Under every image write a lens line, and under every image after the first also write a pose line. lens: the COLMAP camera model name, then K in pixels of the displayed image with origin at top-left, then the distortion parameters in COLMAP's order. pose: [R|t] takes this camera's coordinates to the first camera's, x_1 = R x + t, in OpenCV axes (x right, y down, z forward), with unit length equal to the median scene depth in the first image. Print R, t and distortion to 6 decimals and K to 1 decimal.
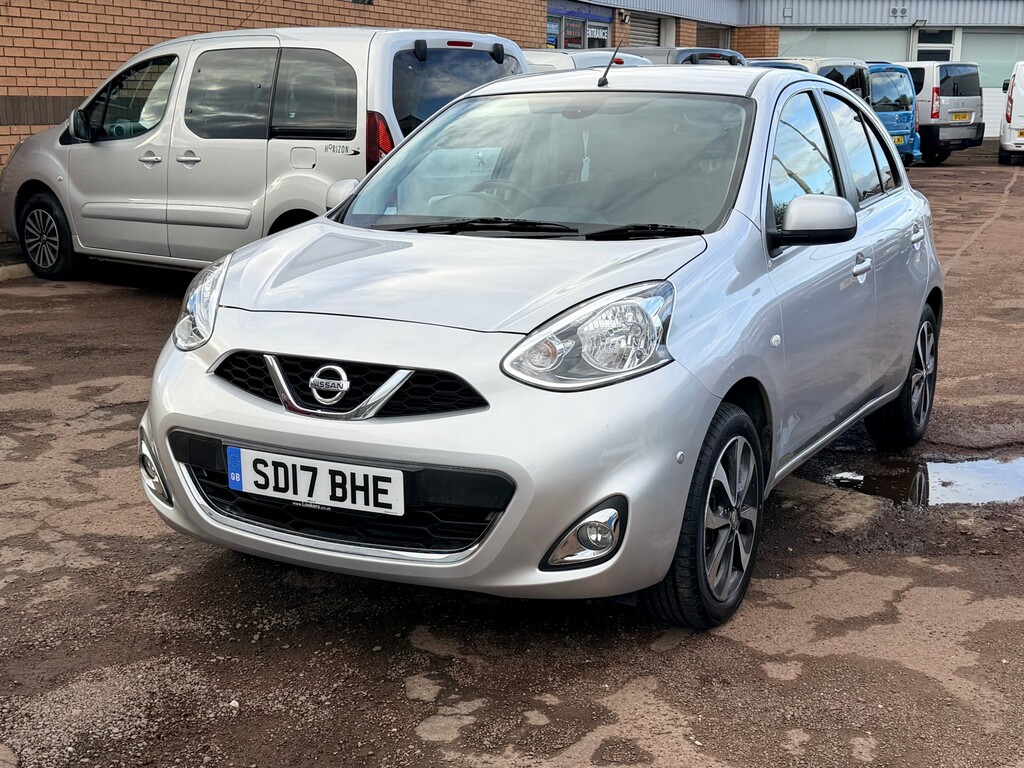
lens RADIAL K [[1339.6, 0, 508.7], [0, 1339.6, 385.0], [0, 0, 1]] dist [0.097549, 0.000000]
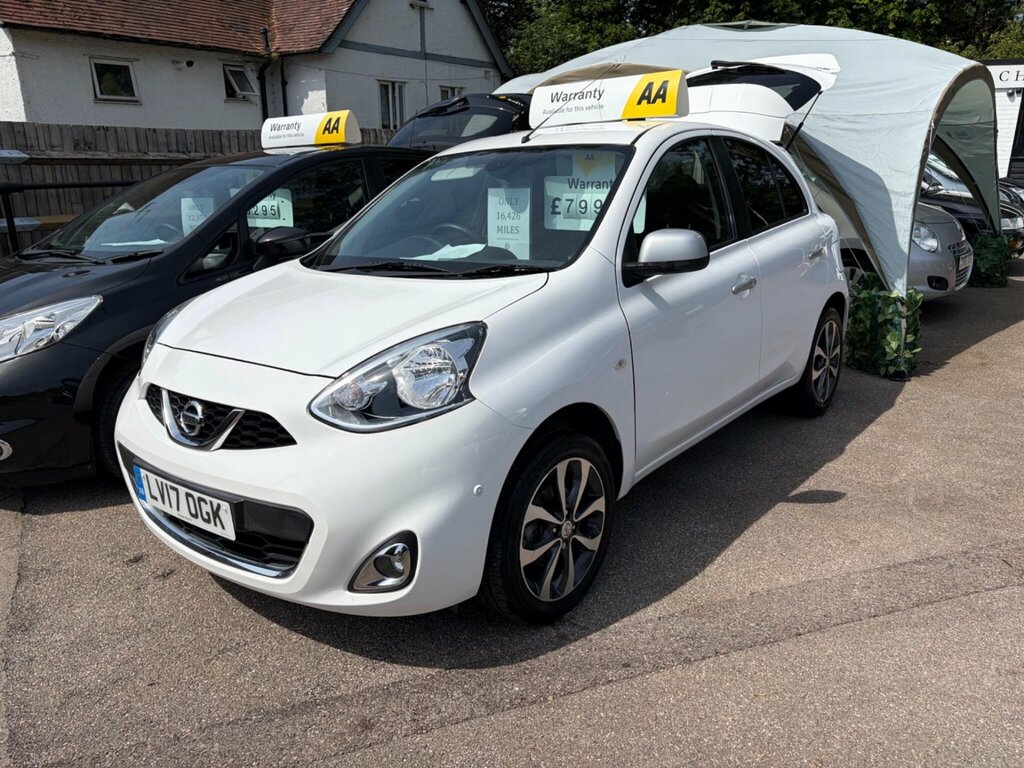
lens RADIAL K [[757.6, 0, 516.2], [0, 757.6, 375.1], [0, 0, 1]] dist [0.011586, 0.000865]
pose [[0.980741, -0.003925, -0.195275, 0.272280], [0.016920, 0.997747, 0.064927, -0.076078], [0.194580, -0.066981, 0.978597, 0.410266]]
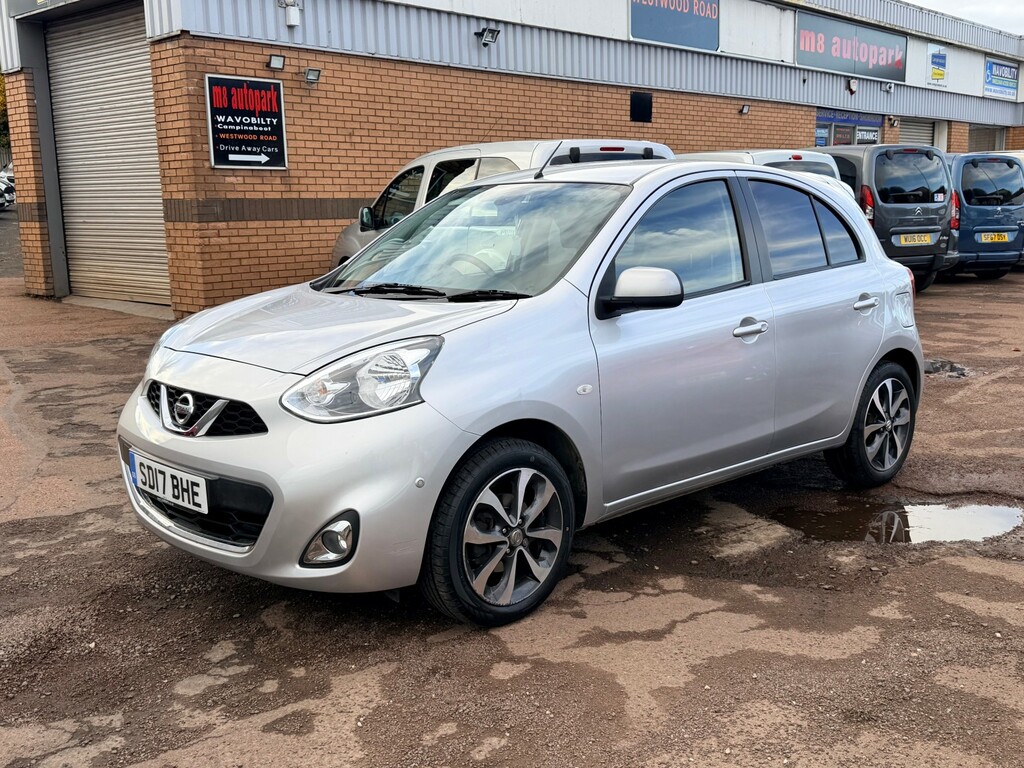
lens RADIAL K [[1010.6, 0, 513.5], [0, 1010.6, 378.7], [0, 0, 1]] dist [0.059374, 0.000000]
pose [[0.949110, 0.037746, -0.312674, 0.479621], [-0.046972, 0.998653, -0.022026, -0.022902], [0.311422, 0.035592, 0.949605, 0.158112]]
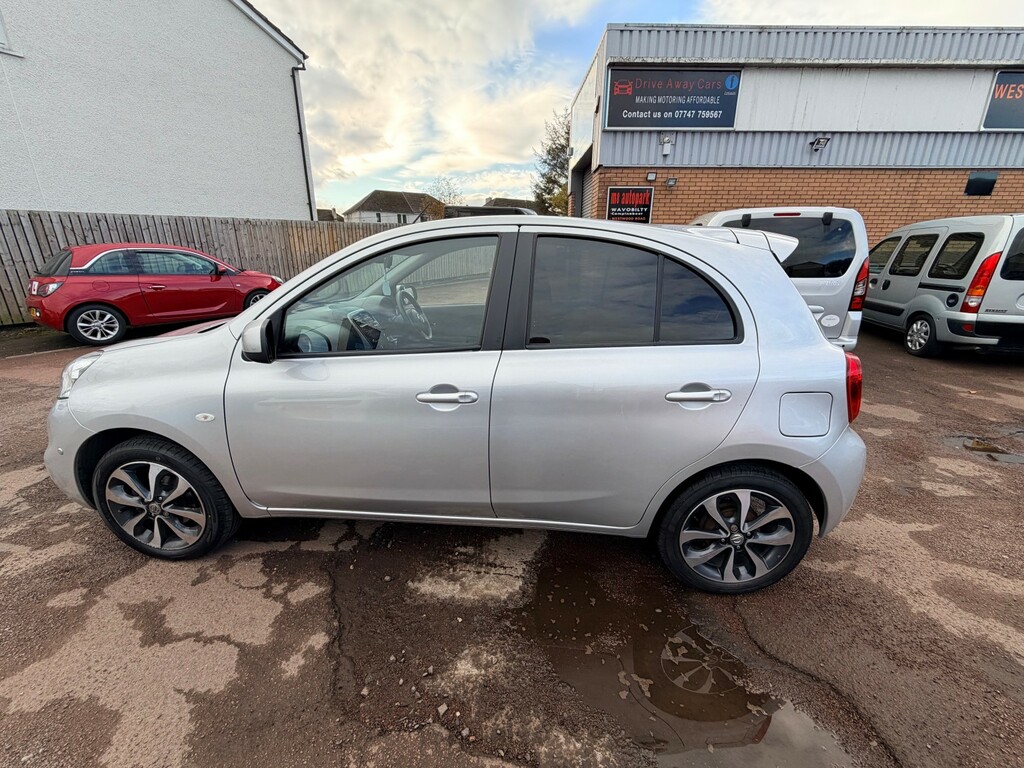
lens RADIAL K [[405.2, 0, 508.7], [0, 405.2, 380.1], [0, 0, 1]] dist [-0.006258, 0.000496]
pose [[0.419969, 0.268201, -0.867003, 0.795714], [-0.183868, 0.960668, 0.208111, -0.251809], [0.888717, 0.072014, 0.452764, 1.252639]]
